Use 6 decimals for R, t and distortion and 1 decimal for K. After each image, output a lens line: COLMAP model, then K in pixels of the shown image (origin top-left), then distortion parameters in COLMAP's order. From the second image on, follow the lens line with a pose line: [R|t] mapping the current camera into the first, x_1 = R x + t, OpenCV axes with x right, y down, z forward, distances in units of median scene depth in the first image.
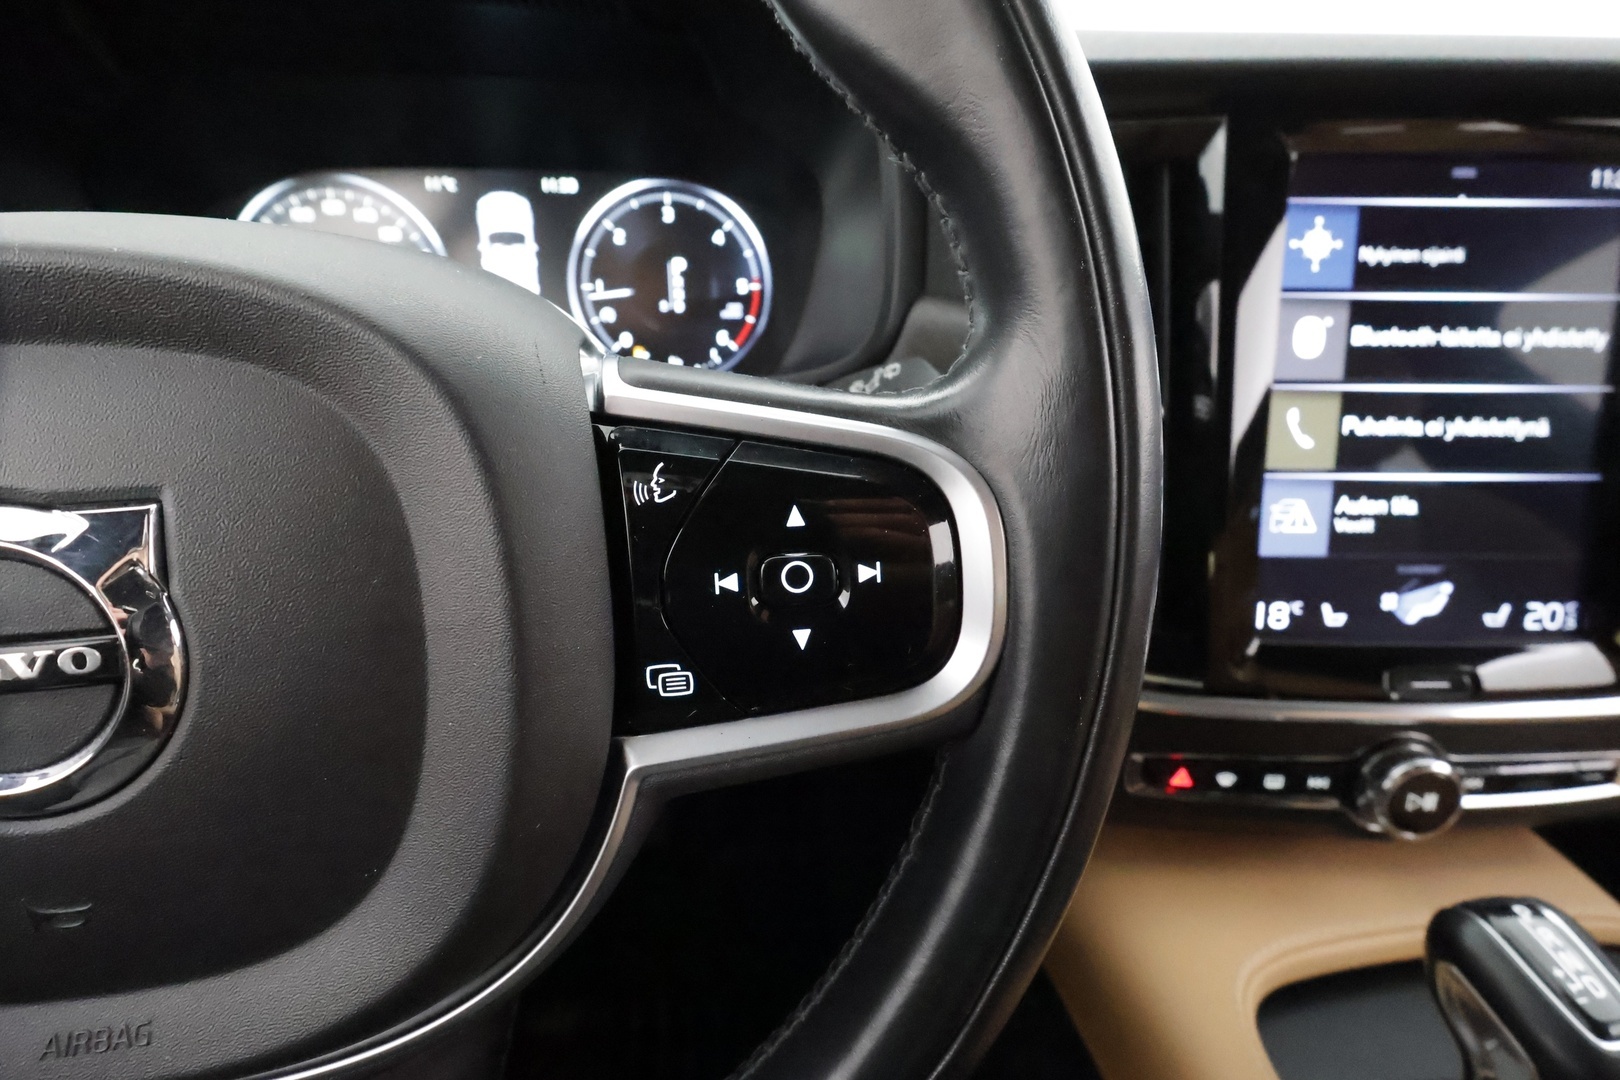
lens RADIAL K [[754.6, 0, 811.0], [0, 754.6, 544.9], [0, 0, 1]] dist [-0.006557, 0.001531]
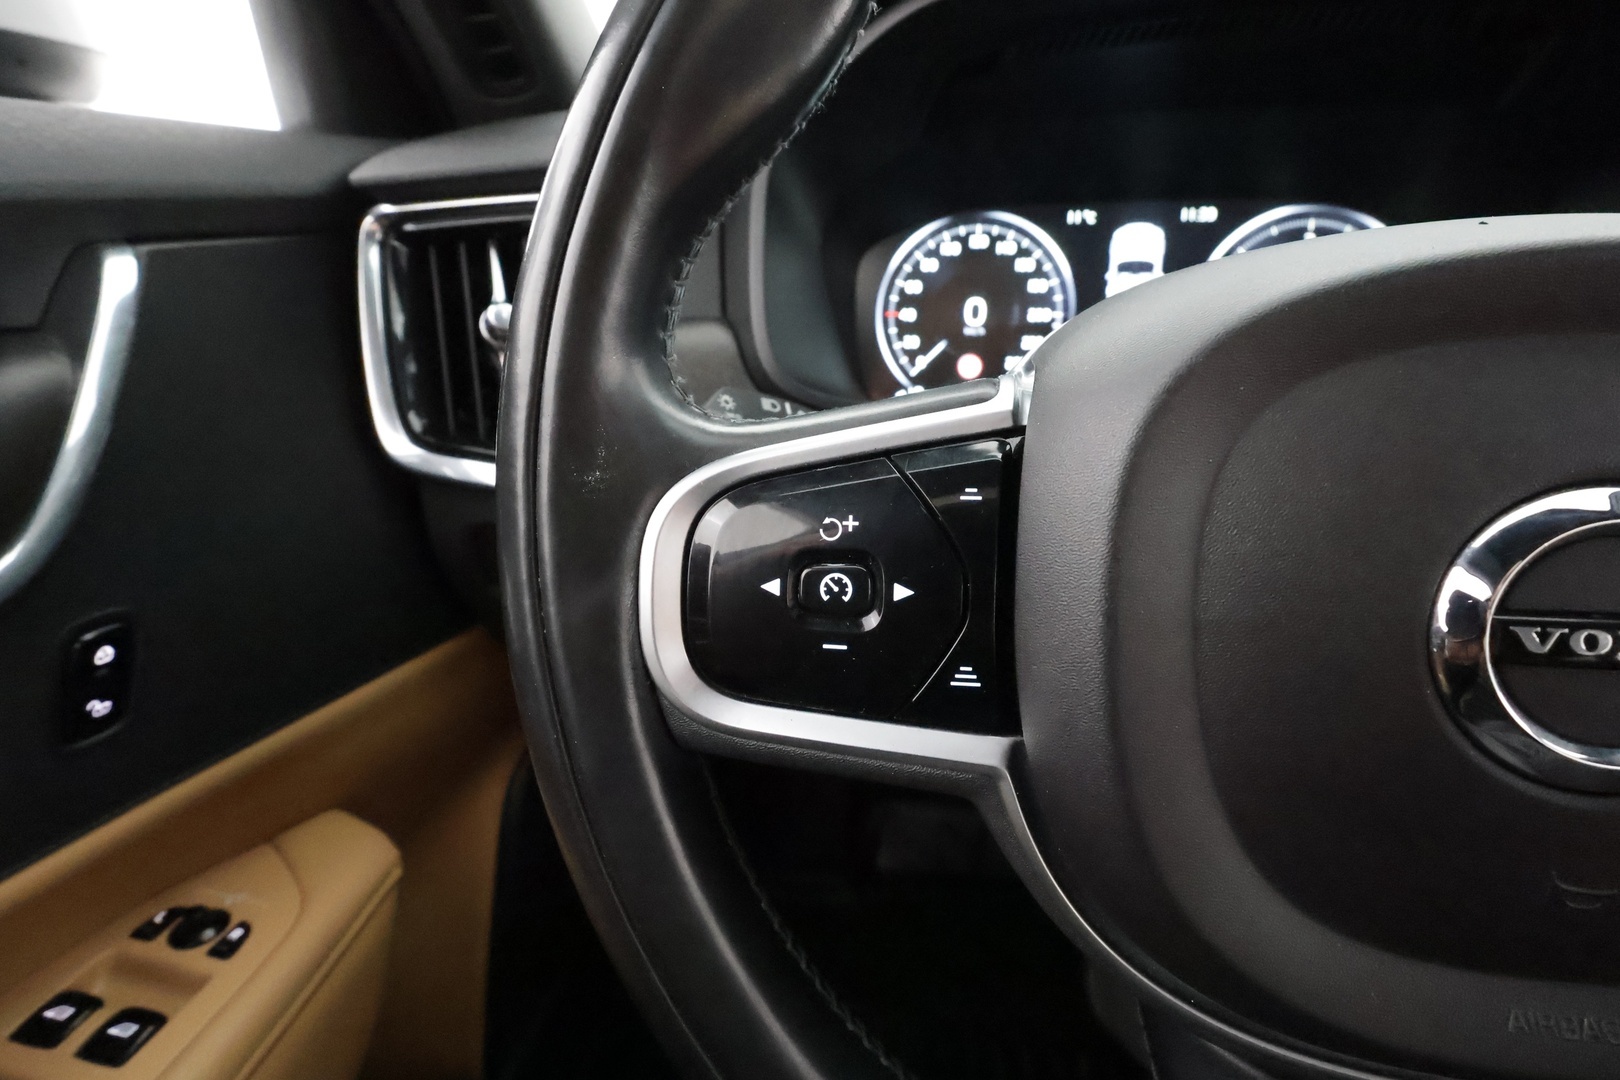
lens RADIAL K [[754.6, 0, 811.0], [0, 754.6, 544.9], [0, 0, 1]] dist [-0.006557, 0.001531]
pose [[0.956461, 0.082832, -0.279858, -0.640902], [-0.096574, 0.994687, -0.035653, 0.059399], [0.275418, 0.061128, 0.959379, -0.100817]]
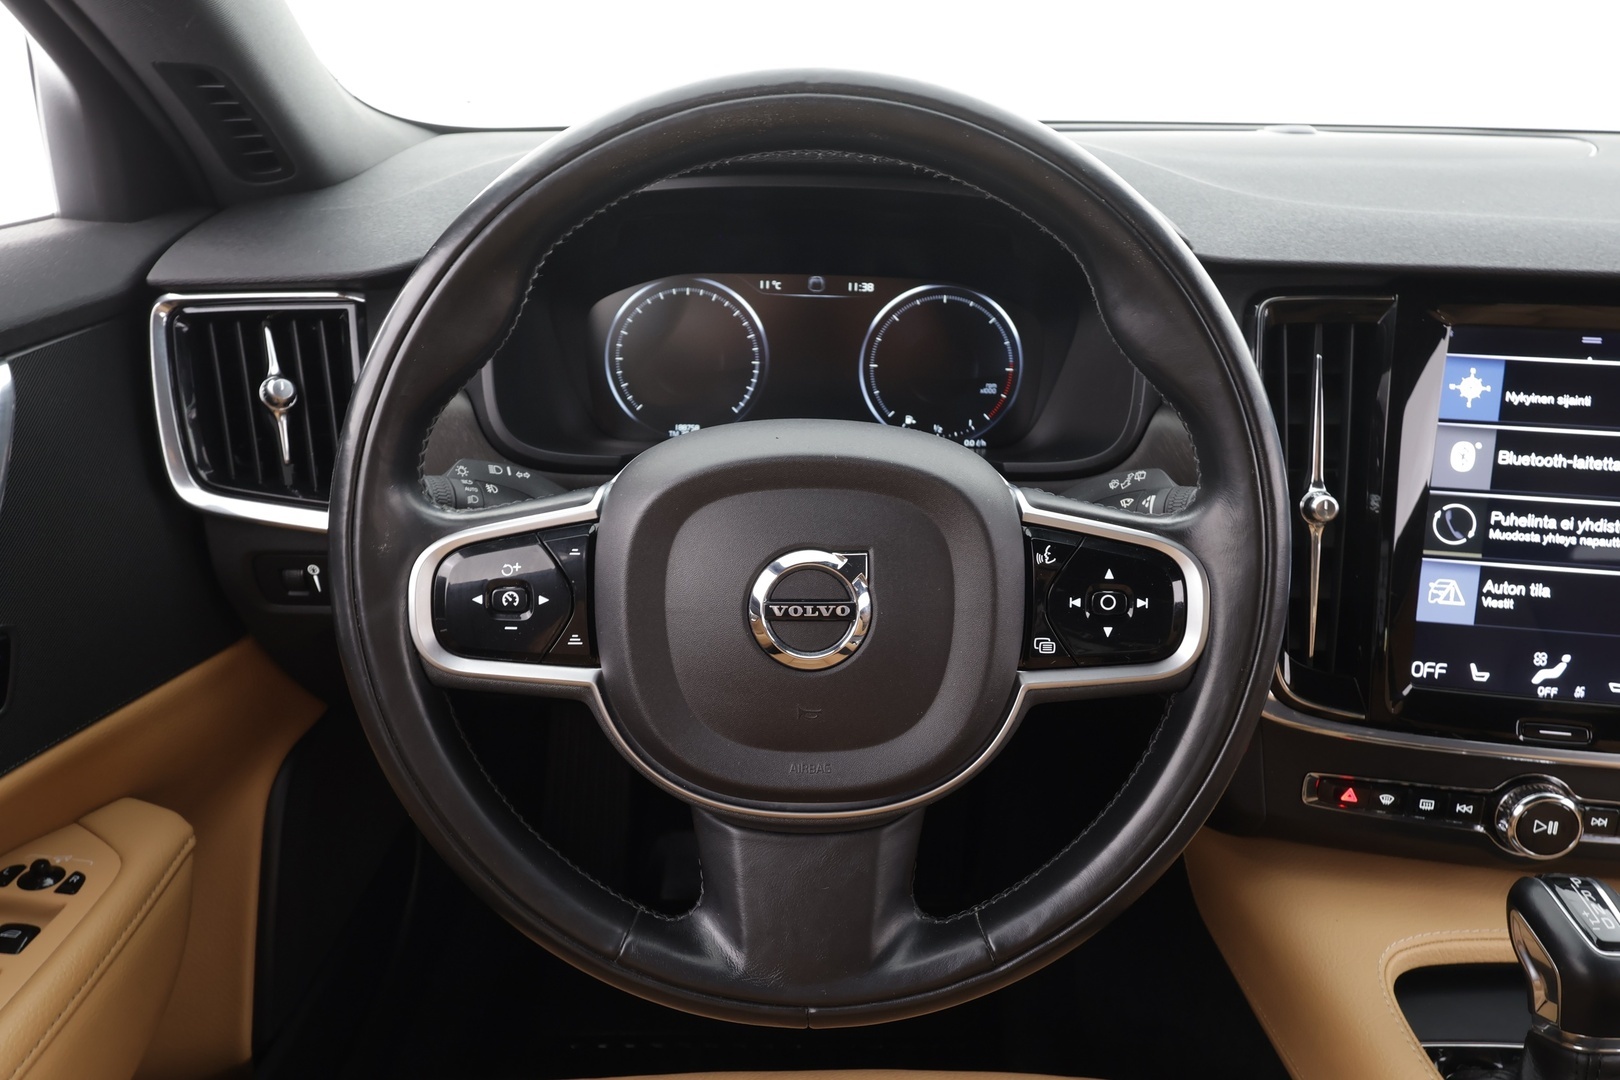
lens RADIAL K [[1069.2, 0, 810.0], [0, 1069.2, 540.0], [0, 0, 1]] dist [0.006873, -0.002498]
pose [[0.990880, 0.065173, -0.117942, -0.227186], [-0.070148, 0.996792, -0.038532, 0.019045], [0.115053, 0.046454, 0.992273, -0.941934]]
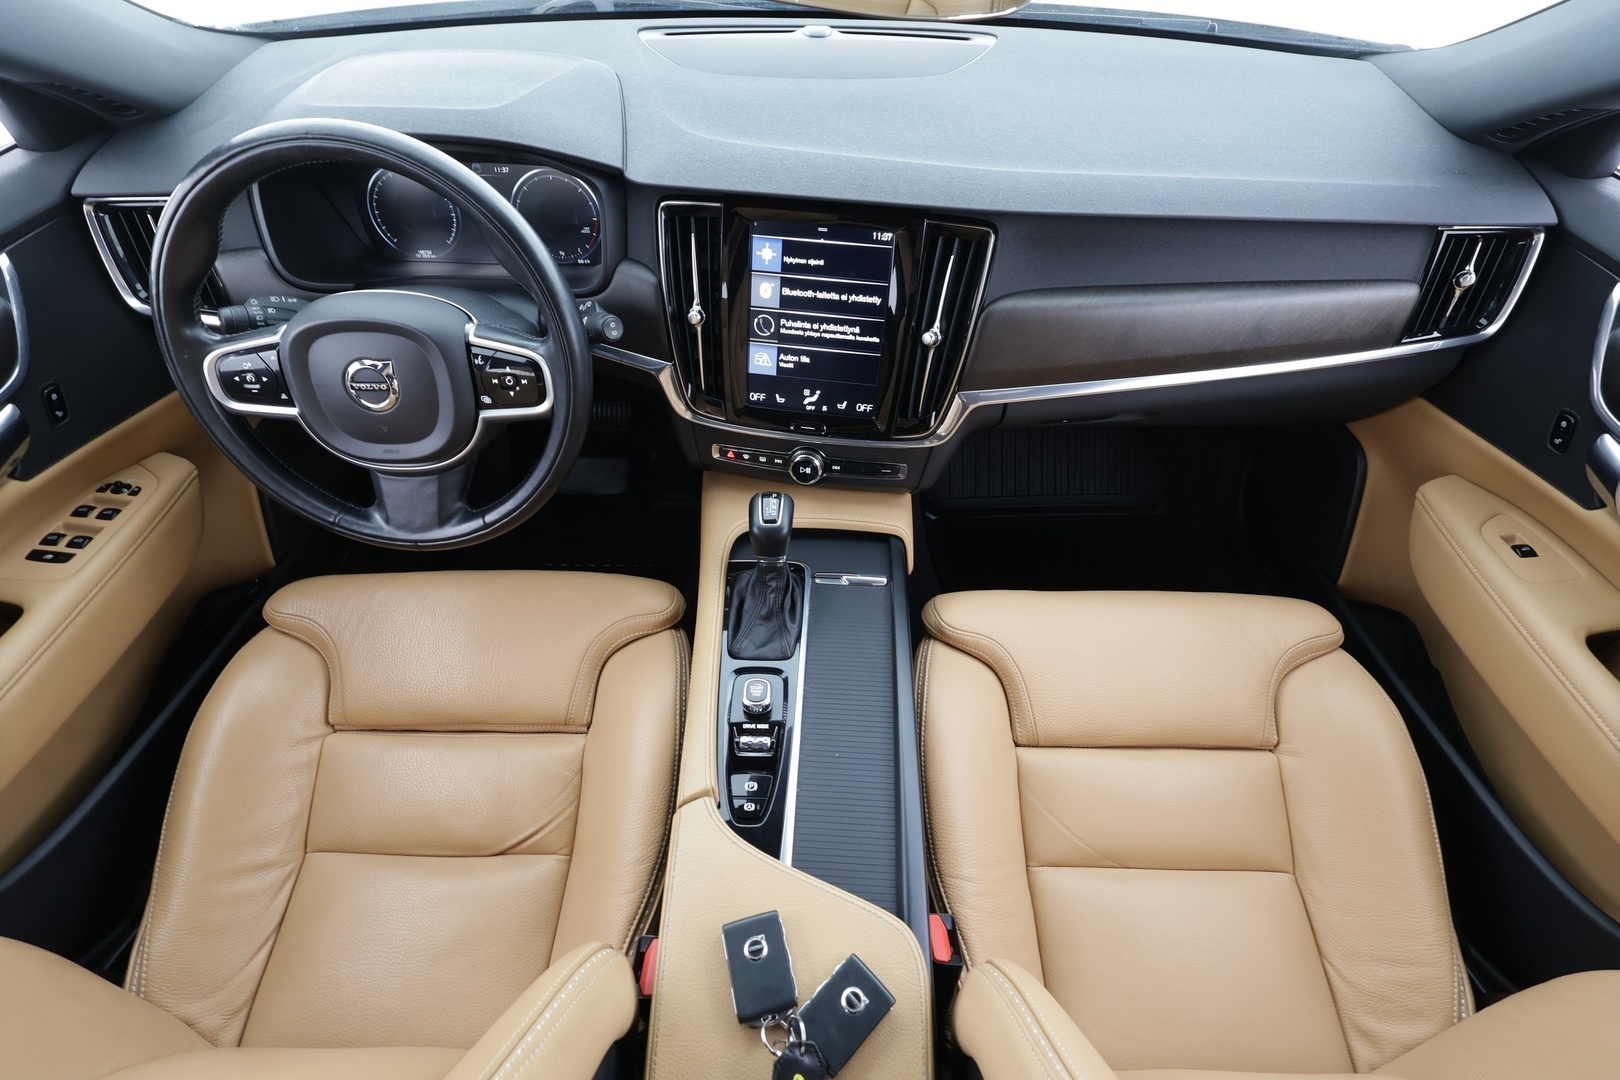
lens RADIAL K [[754.6, 0, 811.0], [0, 754.6, 544.9], [0, 0, 1]] dist [-0.006557, 0.001531]
pose [[0.989444, 0.112840, -0.090927, 1.110424], [-0.074014, 0.932932, 0.352363, -0.371662], [0.124589, -0.341914, 0.931436, -1.644055]]
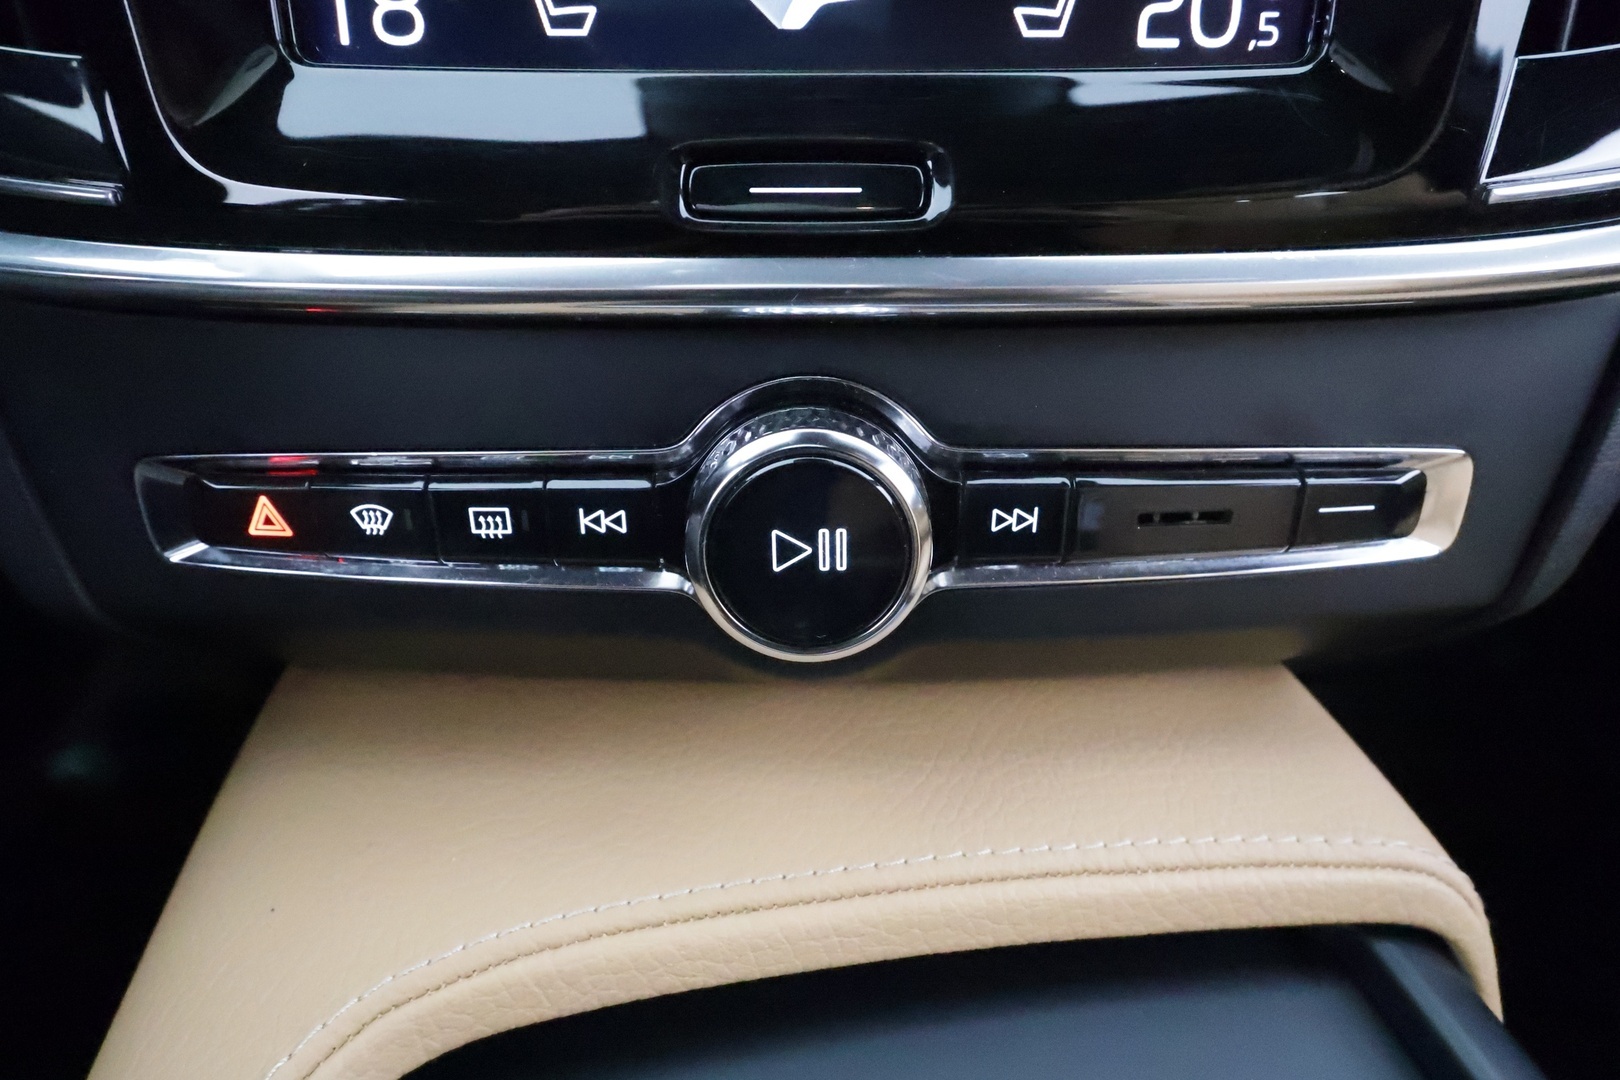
lens RADIAL K [[832.5, 0, 810.0], [0, 832.5, 540.0], [0, 0, 1]] dist [0.000685, 0.000174]
pose [[0.999897, -0.013037, 0.005969, 0.808275], [0.012379, 0.994965, 0.099452, 0.298185], [-0.007235, -0.099368, 0.995024, 0.609498]]
